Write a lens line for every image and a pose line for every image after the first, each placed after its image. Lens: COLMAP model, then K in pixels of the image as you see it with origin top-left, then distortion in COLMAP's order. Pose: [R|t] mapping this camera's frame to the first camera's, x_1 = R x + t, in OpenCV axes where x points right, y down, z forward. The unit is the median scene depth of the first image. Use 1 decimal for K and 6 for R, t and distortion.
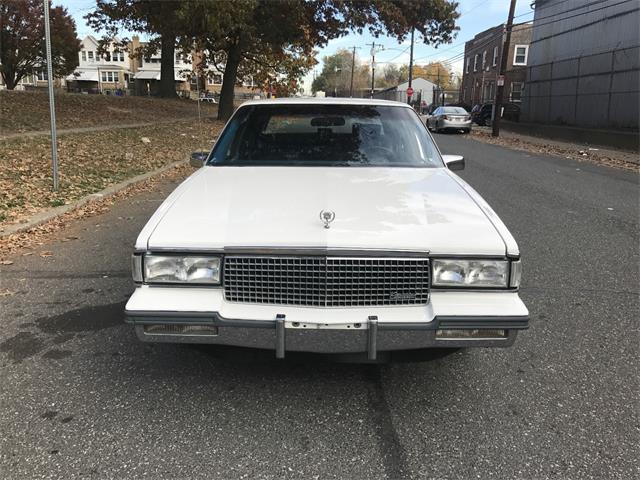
lens RADIAL K [[531.9, 0, 320.0], [0, 531.9, 240.0], [0, 0, 1]] dist [0.021573, -0.010754]
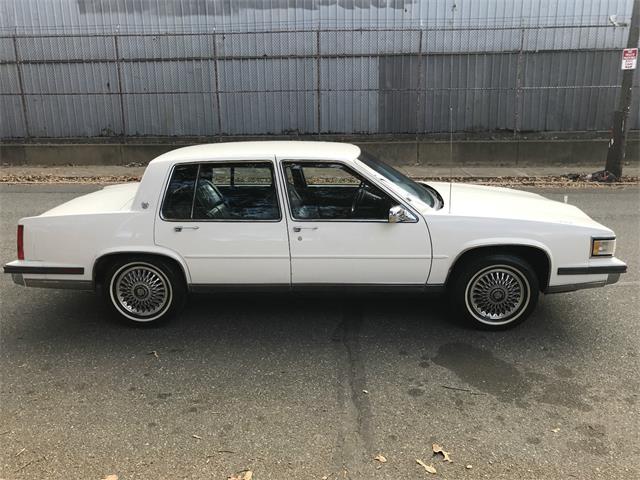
lens RADIAL K [[531.9, 0, 320.0], [0, 531.9, 240.0], [0, 0, 1]] dist [0.021573, -0.010754]
pose [[0.024812, -0.276429, 0.960714, -0.174528], [0.257771, 0.930282, 0.261015, -0.058206], [-0.965887, 0.241168, 0.094338, 0.147029]]
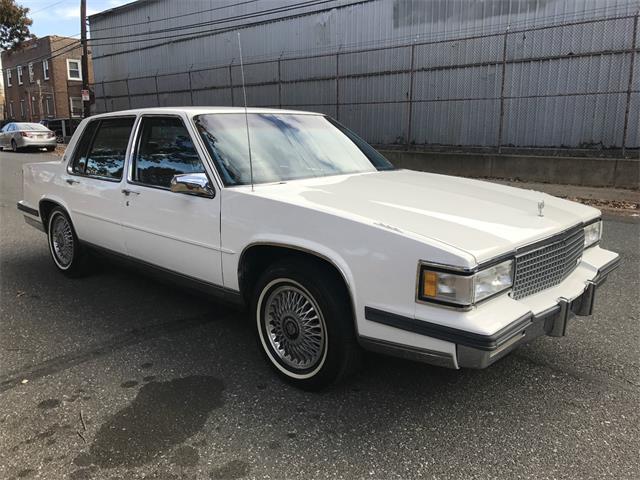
lens RADIAL K [[531.9, 0, 320.0], [0, 531.9, 240.0], [0, 0, 1]] dist [0.021573, -0.010754]
pose [[0.682388, -0.170550, 0.710816, -0.092313], [0.190851, 0.980242, 0.051977, -0.009978], [-0.705636, 0.100192, 0.701455, 0.044312]]
